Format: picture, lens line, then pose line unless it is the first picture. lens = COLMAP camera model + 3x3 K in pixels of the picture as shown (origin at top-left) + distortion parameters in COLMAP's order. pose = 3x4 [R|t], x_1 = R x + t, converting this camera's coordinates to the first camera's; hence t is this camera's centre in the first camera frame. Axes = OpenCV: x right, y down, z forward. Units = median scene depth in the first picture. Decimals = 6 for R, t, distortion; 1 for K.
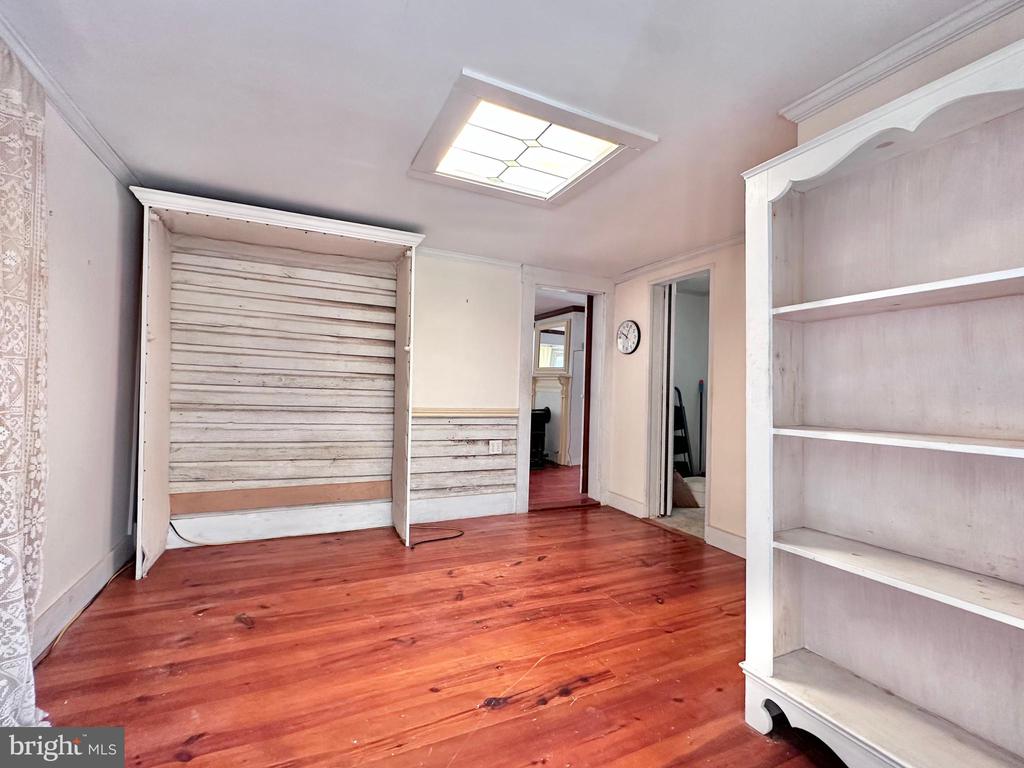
lens RADIAL K [[449.6, 0, 512.4], [0, 449.6, 383.5], [0, 0, 1]] dist [-0.003936, 0.000123]
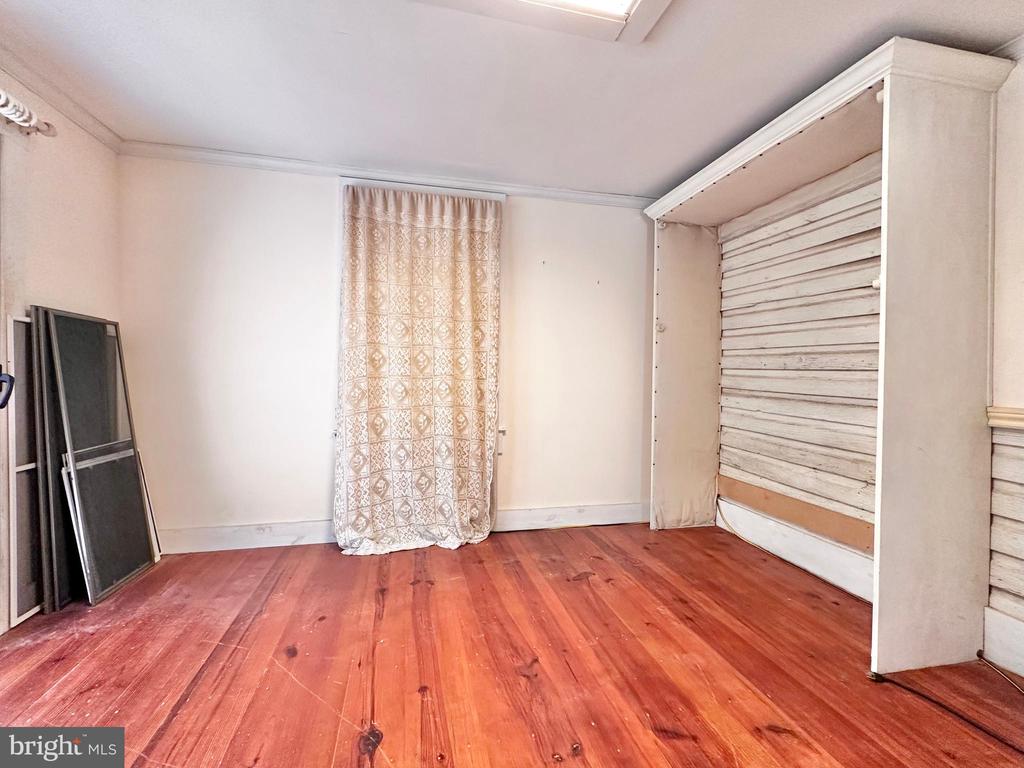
lens RADIAL K [[449.6, 0, 517.1], [0, 449.6, 383.8], [0, 0, 1]] dist [-0.003936, 0.000123]
pose [[-0.199320, -0.006783, -0.979911, 0.383157], [-0.009765, 0.999940, -0.004936, 0.046781], [0.979886, 0.008585, -0.199374, 0.781408]]
